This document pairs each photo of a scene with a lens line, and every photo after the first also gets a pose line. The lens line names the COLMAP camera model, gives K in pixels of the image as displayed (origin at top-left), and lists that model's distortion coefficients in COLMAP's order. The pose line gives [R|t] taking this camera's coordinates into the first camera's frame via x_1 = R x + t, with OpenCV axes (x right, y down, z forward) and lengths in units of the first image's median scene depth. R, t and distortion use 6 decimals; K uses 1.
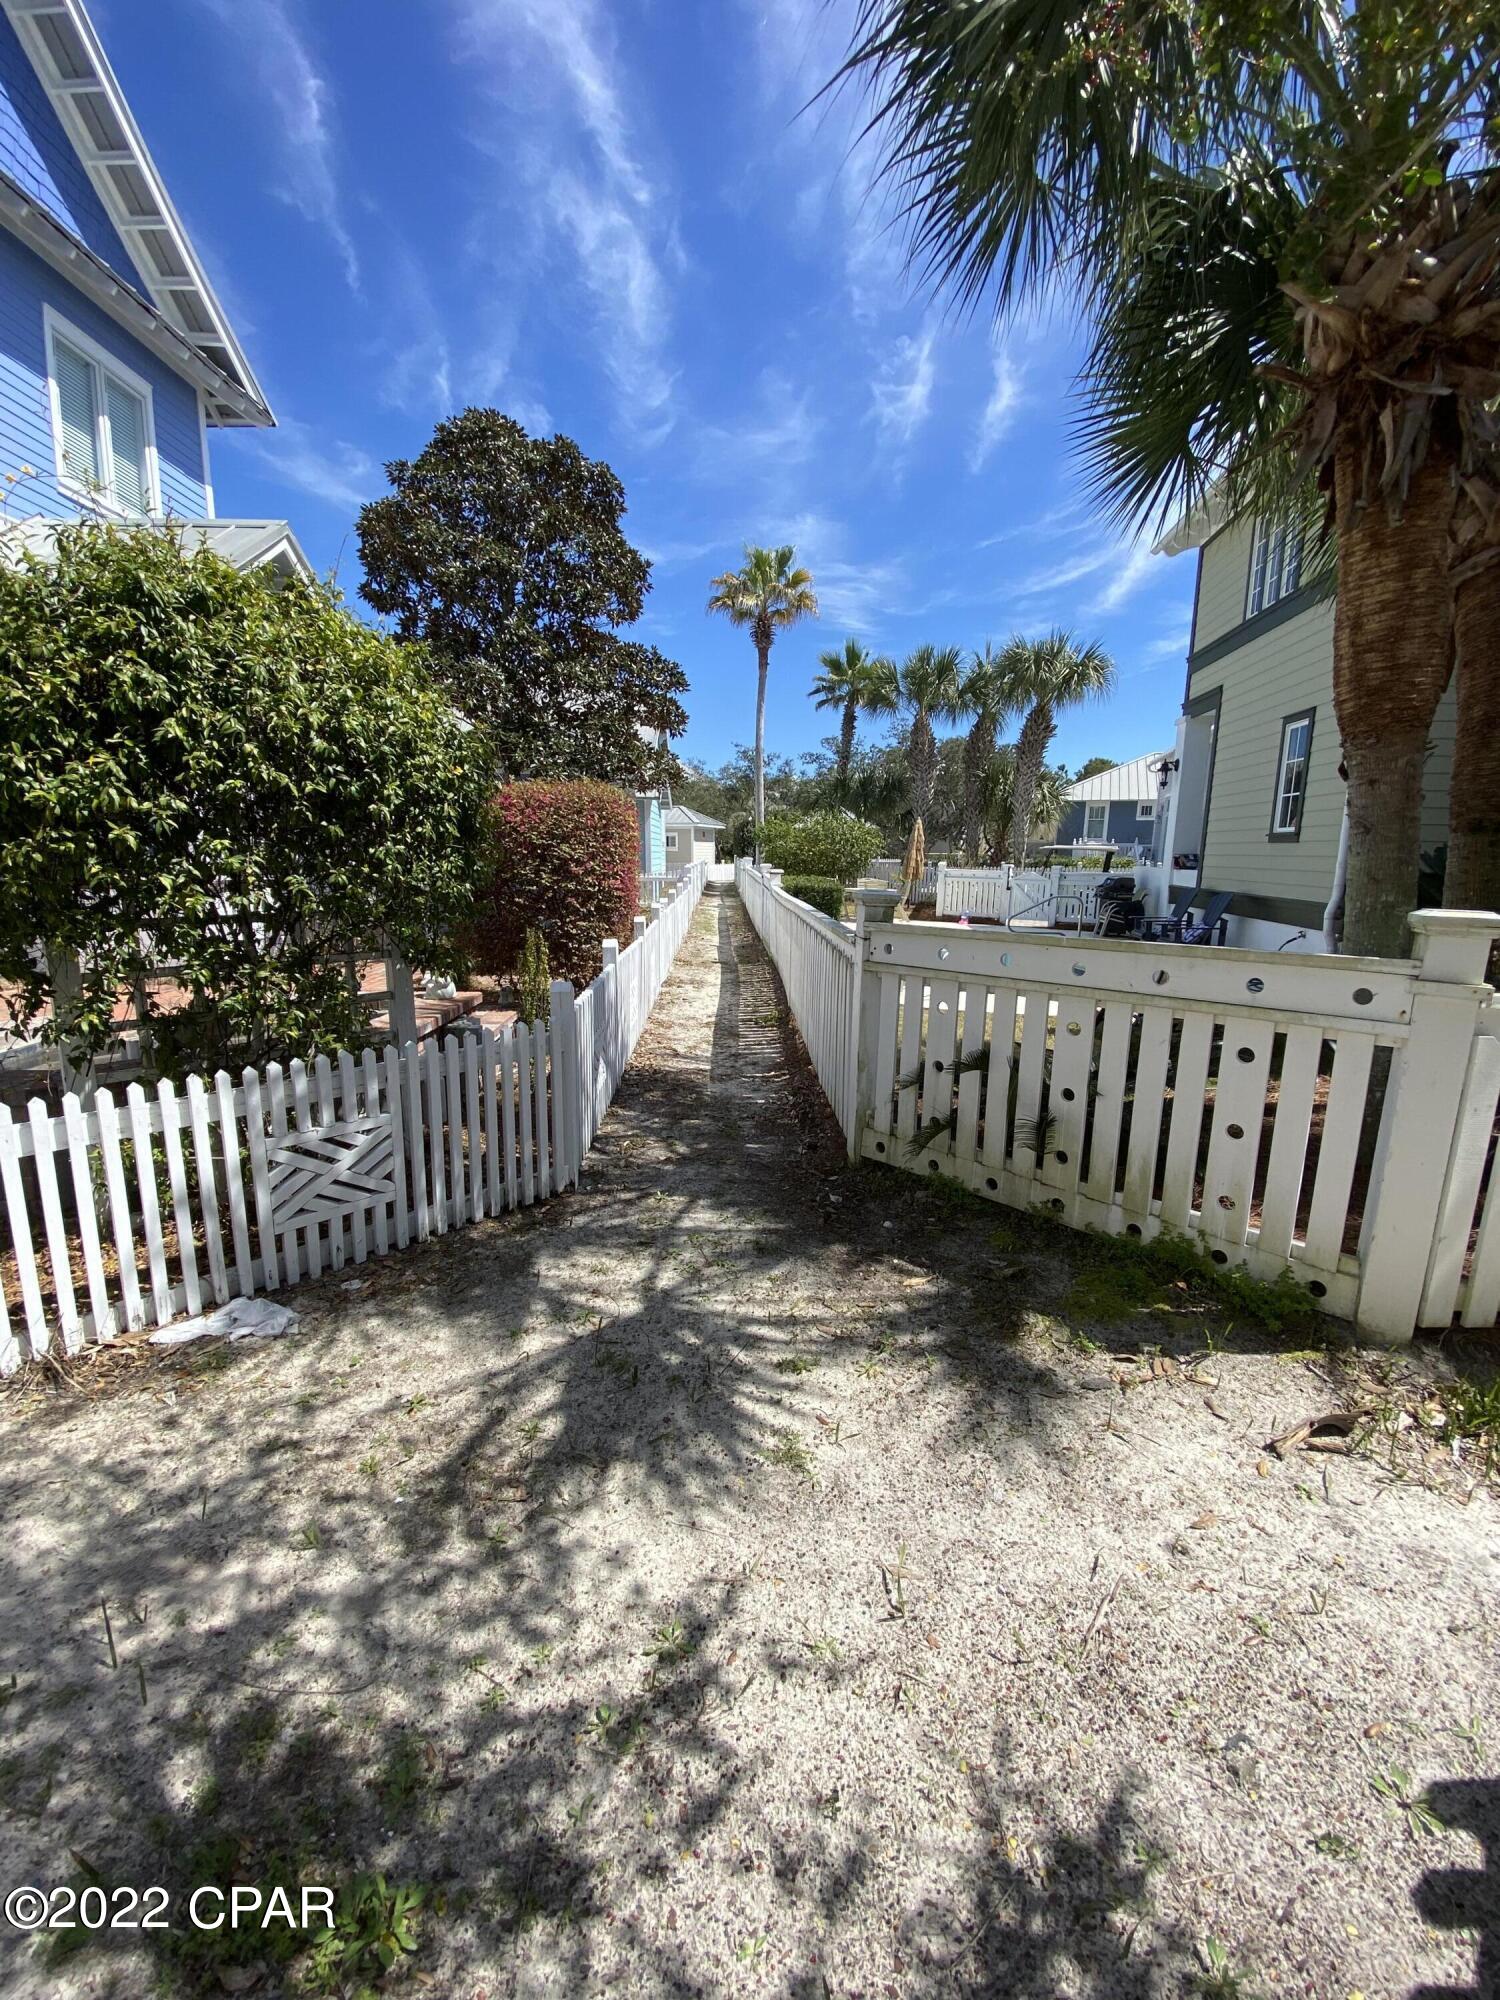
lens RADIAL K [[813.8, 0, 750.0], [0, 813.8, 1000.0], [0, 0, 1]] dist [0.021571, -0.020382]
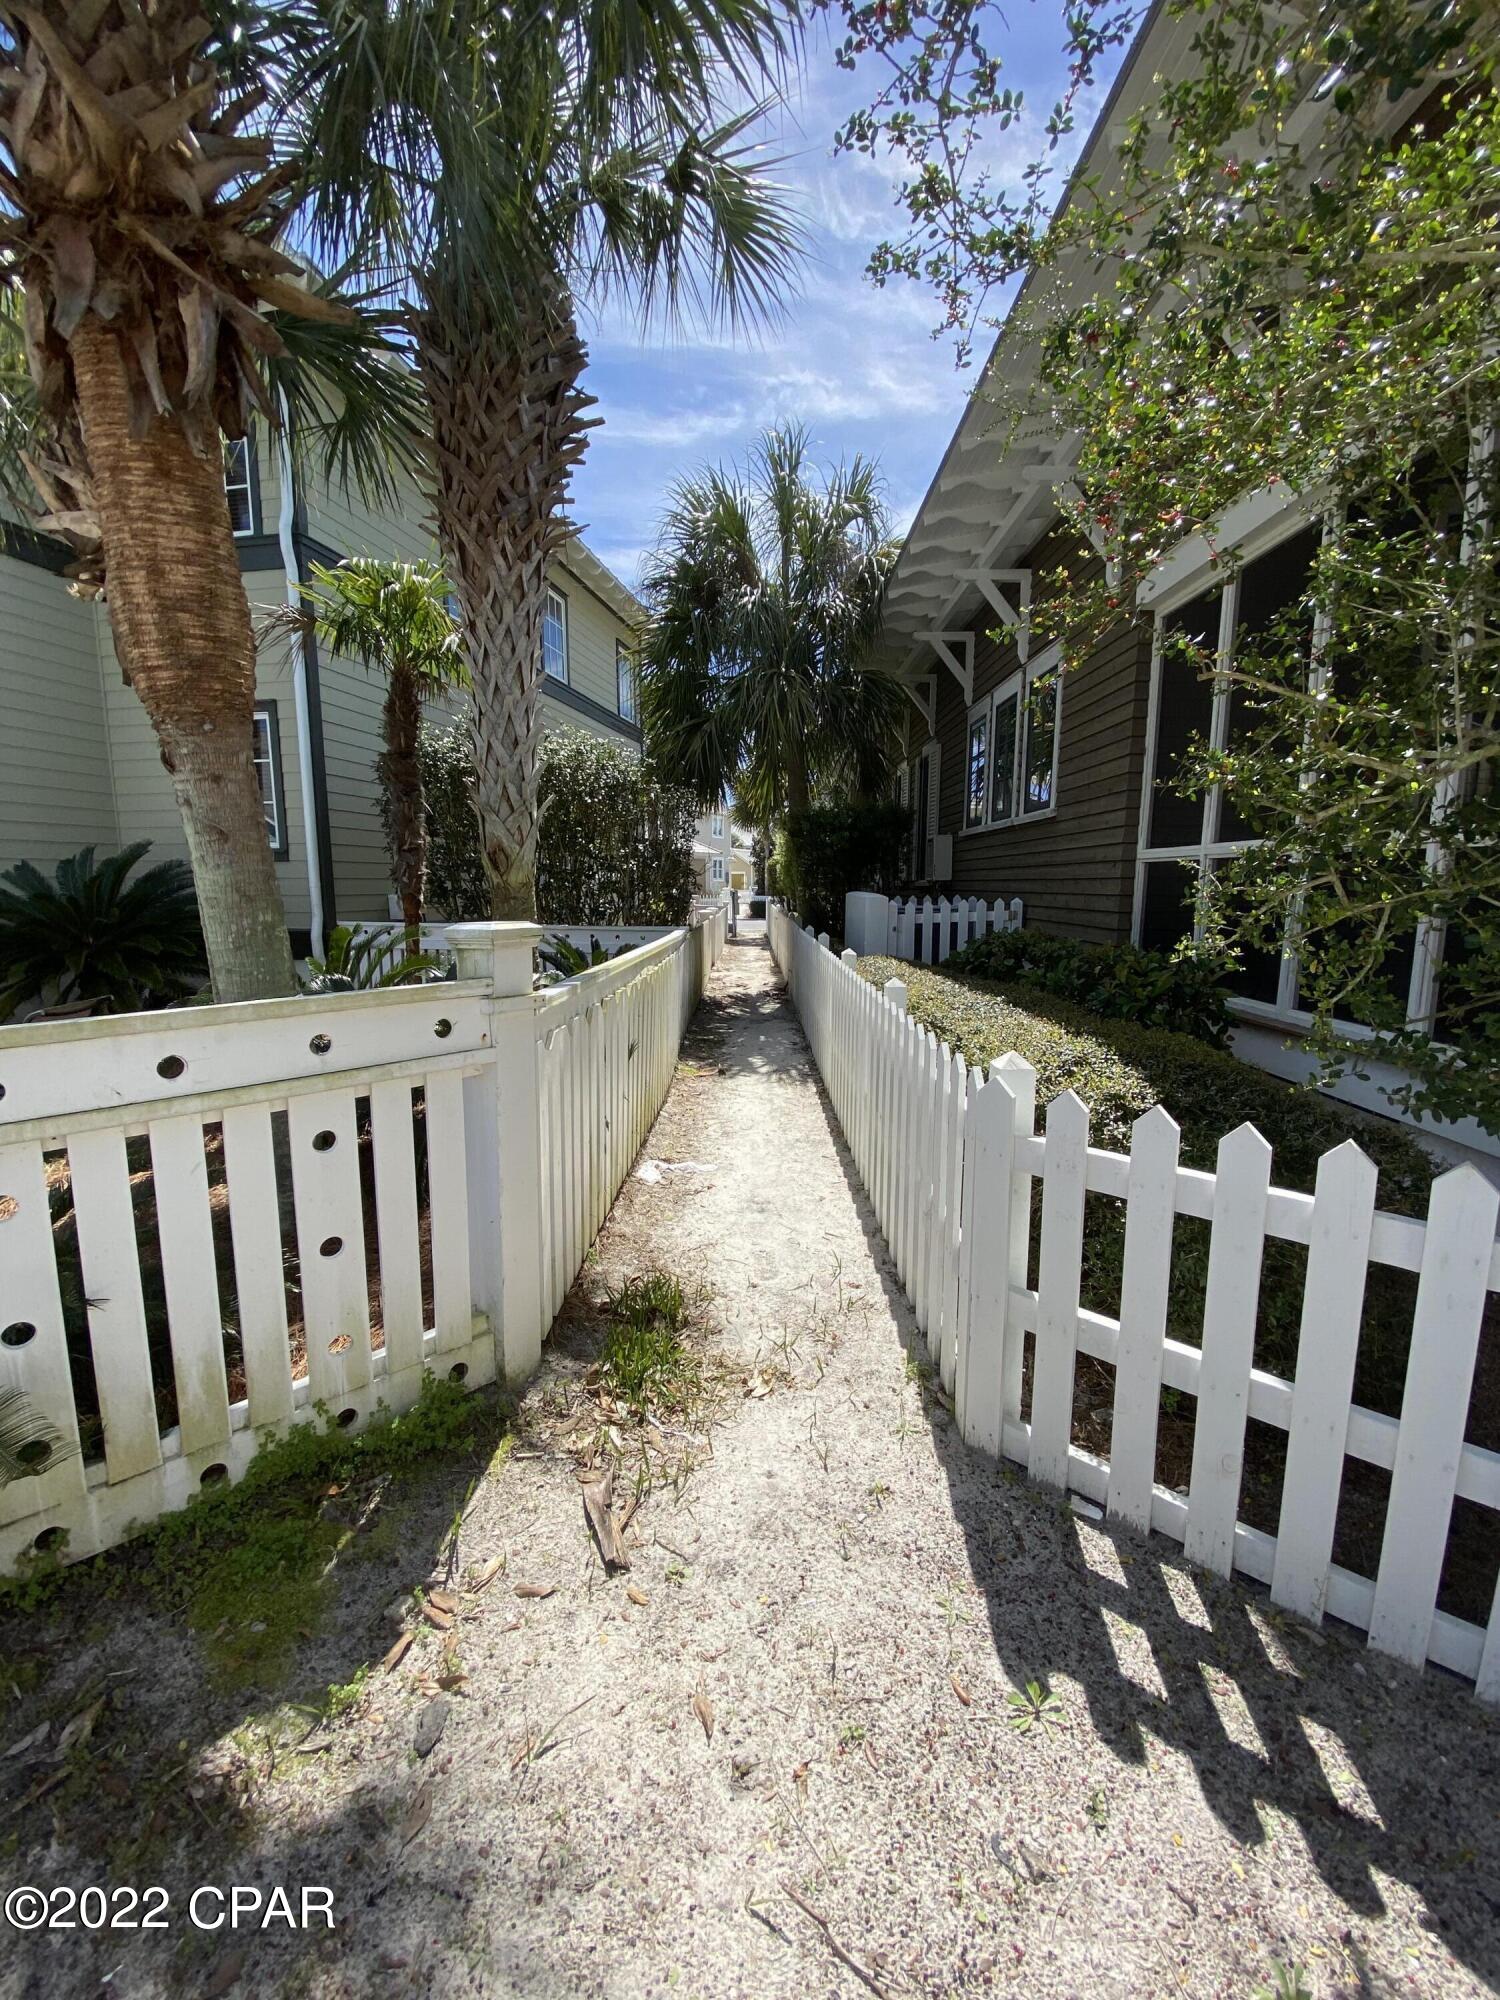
lens RADIAL K [[813.8, 0, 750.0], [0, 813.8, 1000.0], [0, 0, 1]] dist [0.021571, -0.020382]
pose [[0.037515, -0.158934, 0.986576, -0.073688], [0.183105, 0.971649, 0.149566, -0.094506], [-0.982377, 0.175036, 0.065553, 0.573706]]
